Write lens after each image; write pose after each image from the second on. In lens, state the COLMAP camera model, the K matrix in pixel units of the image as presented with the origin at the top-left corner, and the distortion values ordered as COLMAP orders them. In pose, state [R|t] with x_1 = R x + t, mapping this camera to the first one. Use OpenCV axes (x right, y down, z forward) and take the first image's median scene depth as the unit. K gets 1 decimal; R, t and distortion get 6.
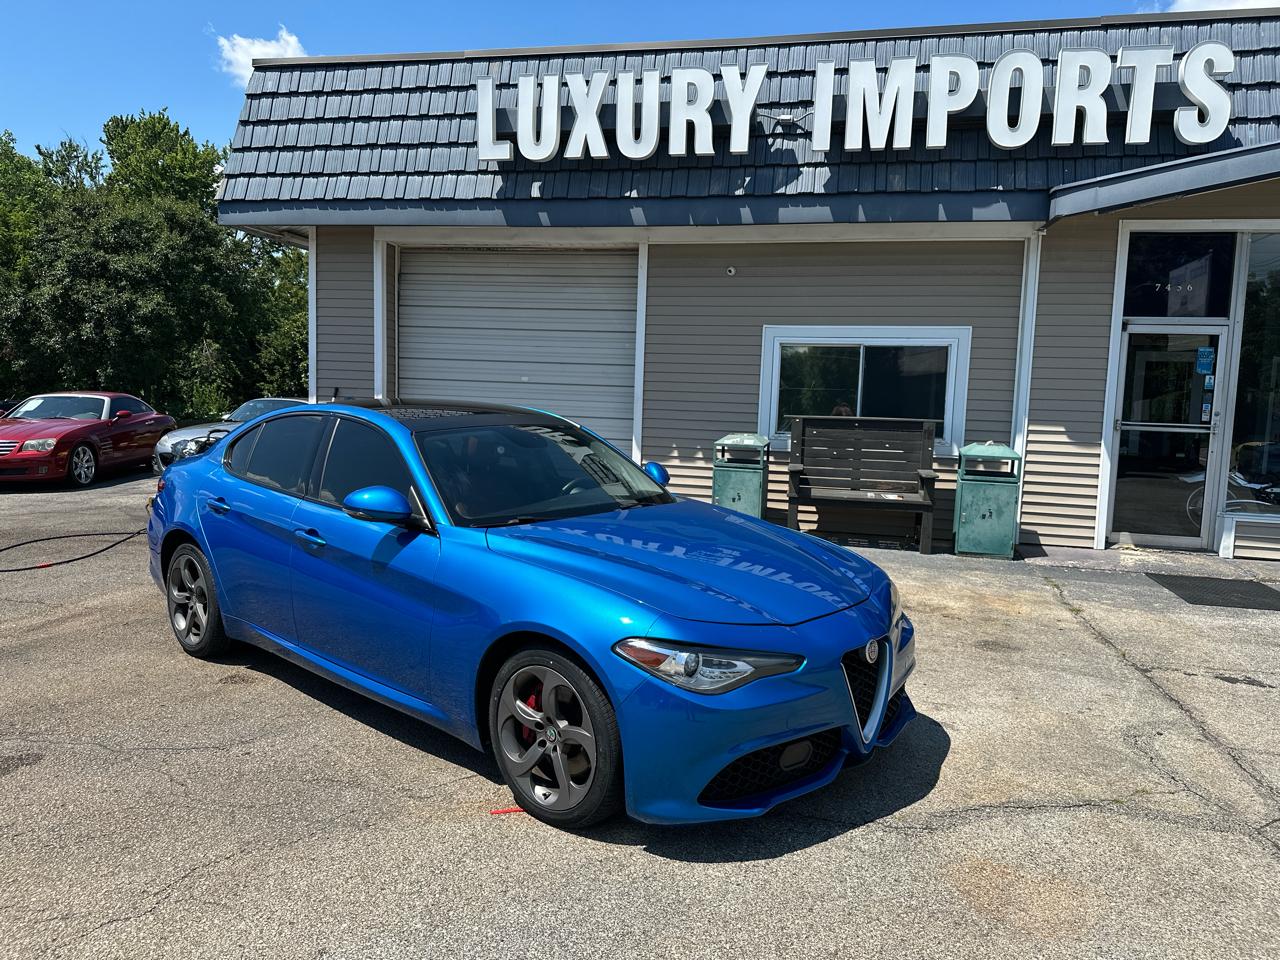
lens RADIAL K [[903.2, 0, 629.9], [0, 903.2, 480.4], [0, 0, 1]] dist [0.003175, -0.004545]
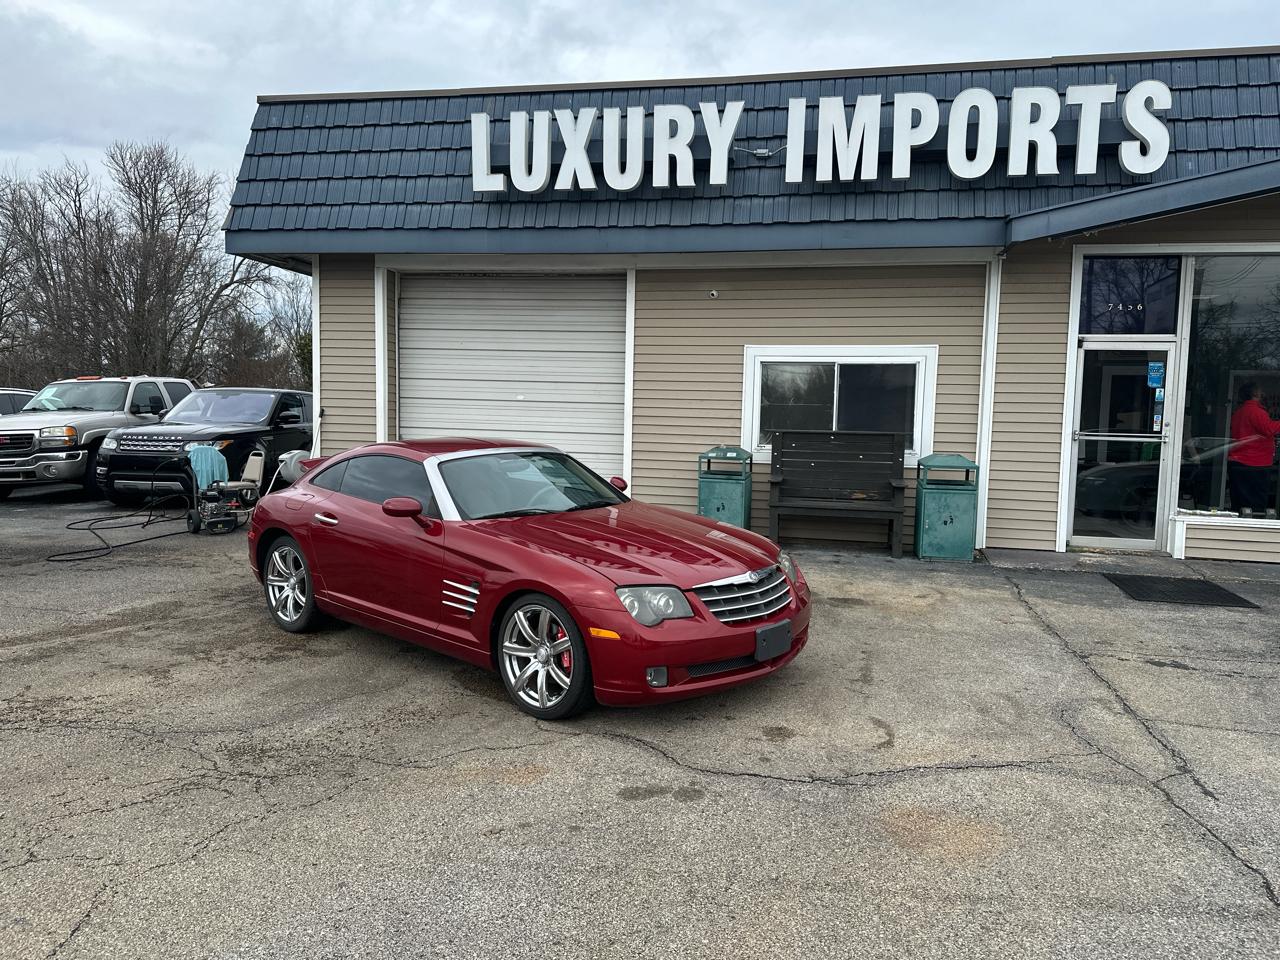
lens RADIAL K [[894.1, 0, 644.5], [0, 894.1, 484.7], [0, 0, 1]] dist [0.032080, -0.035047]
pose [[0.999799, -0.010314, 0.017179, 0.011473], [0.010537, 0.999860, -0.012997, 0.005516], [-0.017043, 0.013176, 0.999768, -0.054585]]
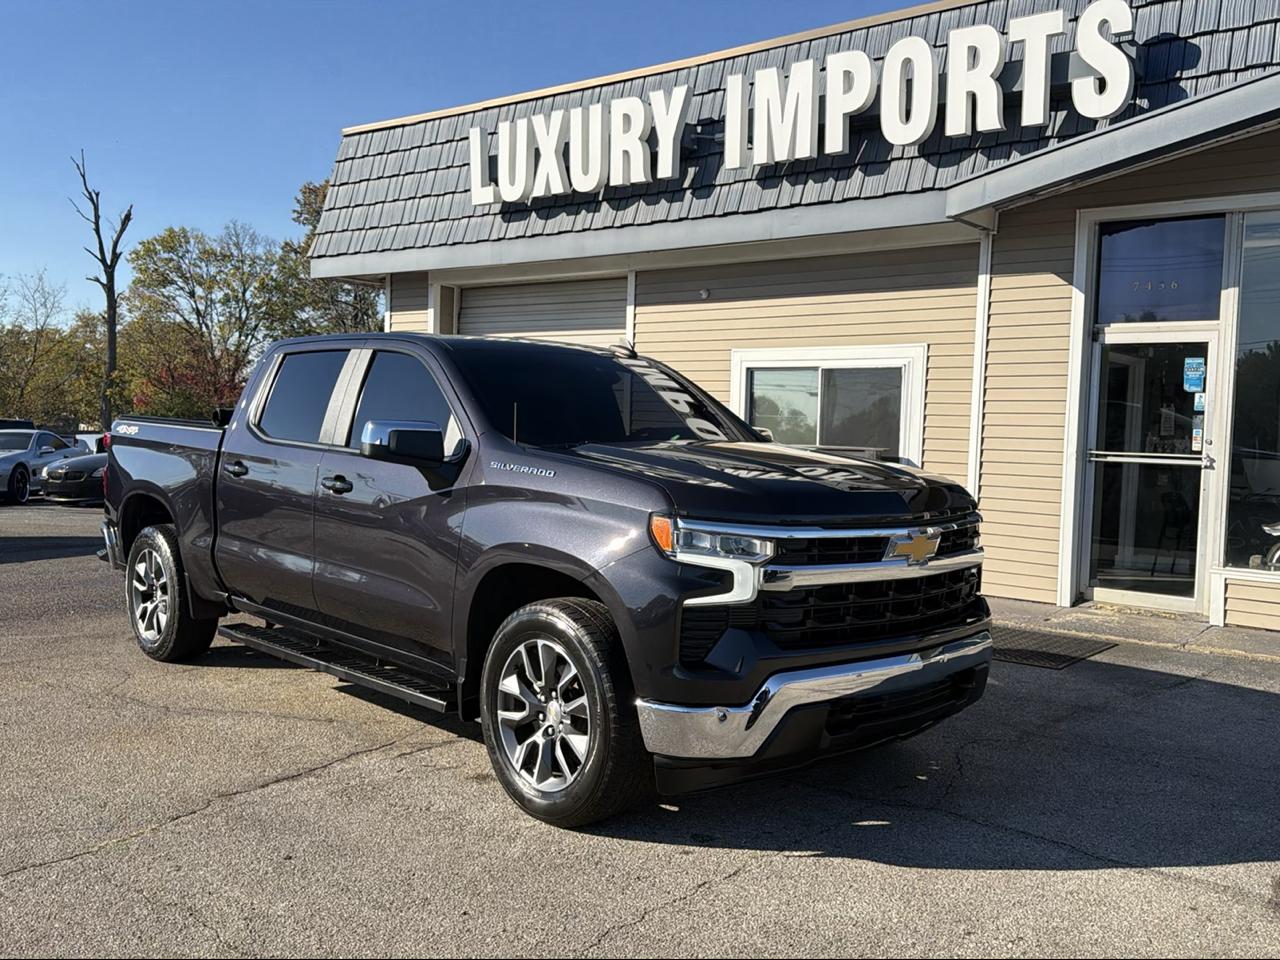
lens RADIAL K [[1136.8, 0, 639.7], [0, 1136.8, 492.7], [0, 0, 1]] dist [0.092740, -0.169159]
pose [[0.900133, 0.019567, -0.435176, 0.637890], [-0.042006, 0.998234, -0.042002, 0.033922], [0.433586, 0.056087, 0.899365, -0.113668]]
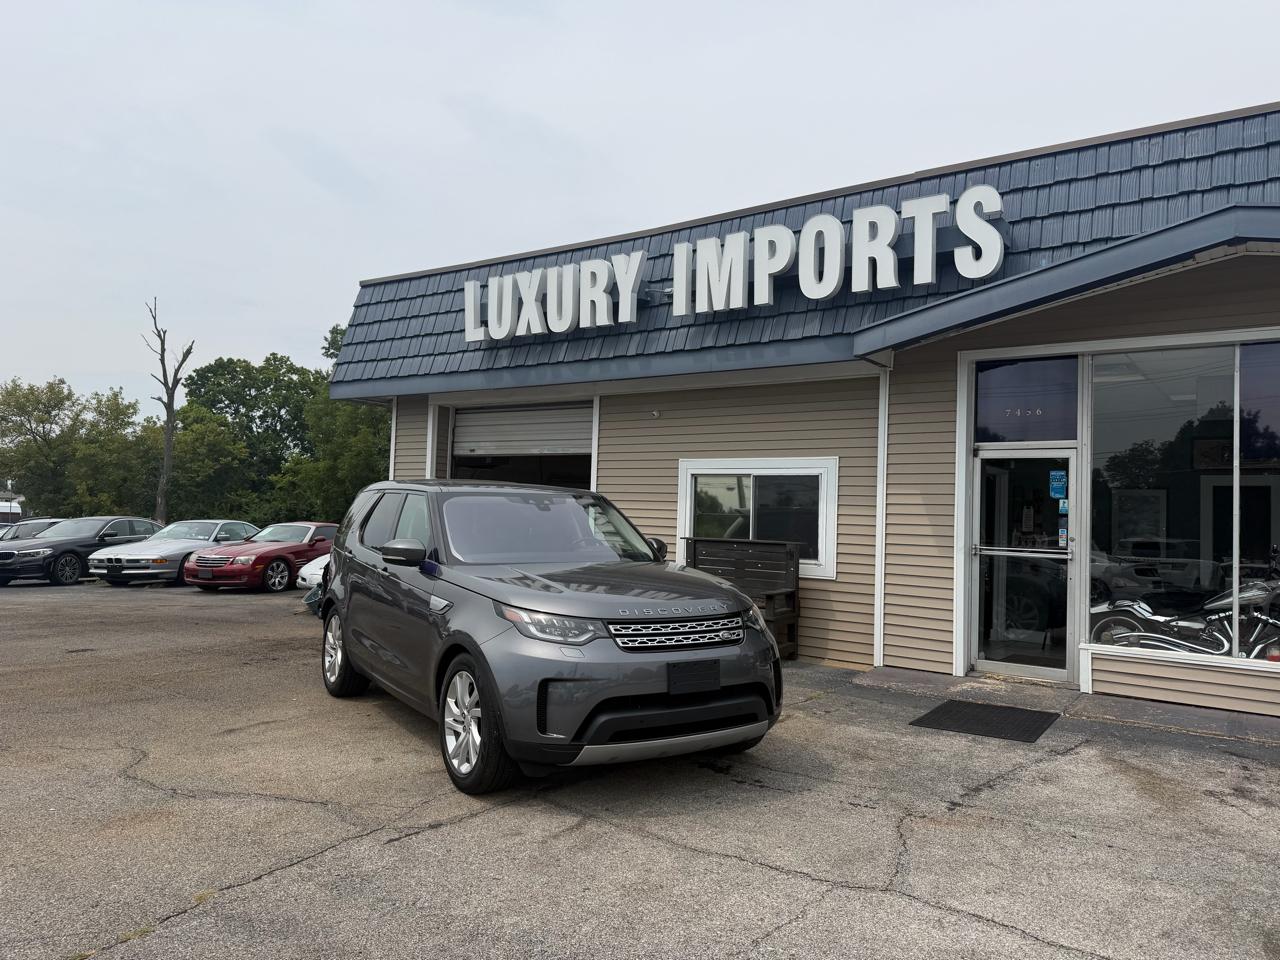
lens RADIAL K [[892.2, 0, 644.2], [0, 892.2, 480.9], [0, 0, 1]] dist [0.097595, -0.167034]
pose [[0.922779, -0.018892, -0.384865, 0.598229], [-0.038640, 0.989226, -0.141202, 0.018550], [0.383386, 0.145170, 0.912108, -0.058994]]
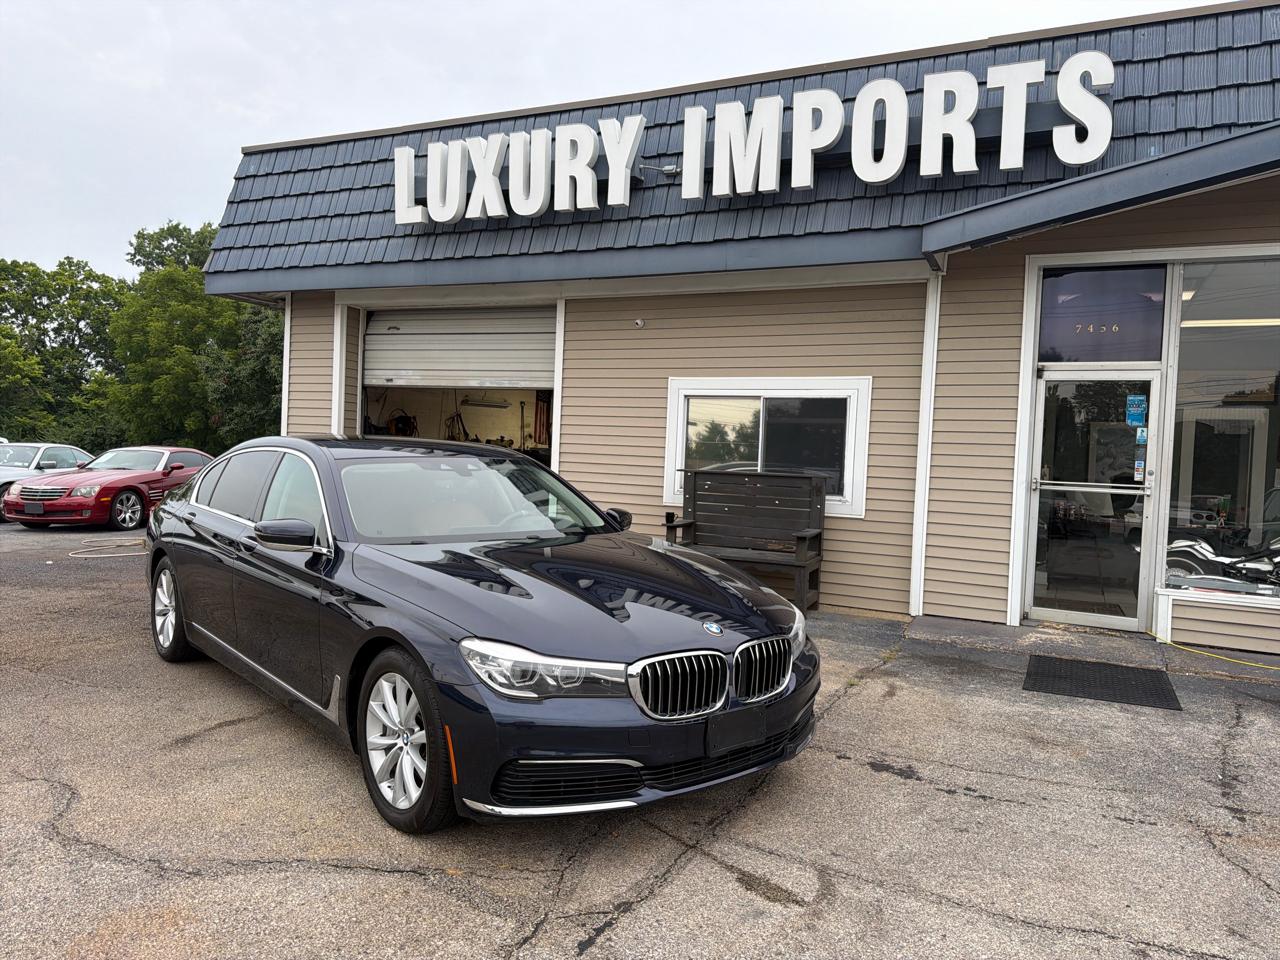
lens RADIAL K [[903.2, 0, 636.4], [0, 903.2, 484.7], [0, 0, 1]] dist [0.024062, -0.029858]
pose [[0.975330, 0.016052, -0.220168, 0.362396], [-0.032009, 0.997096, -0.069100, 0.012940], [0.218420, 0.074442, 0.973011, 0.058139]]
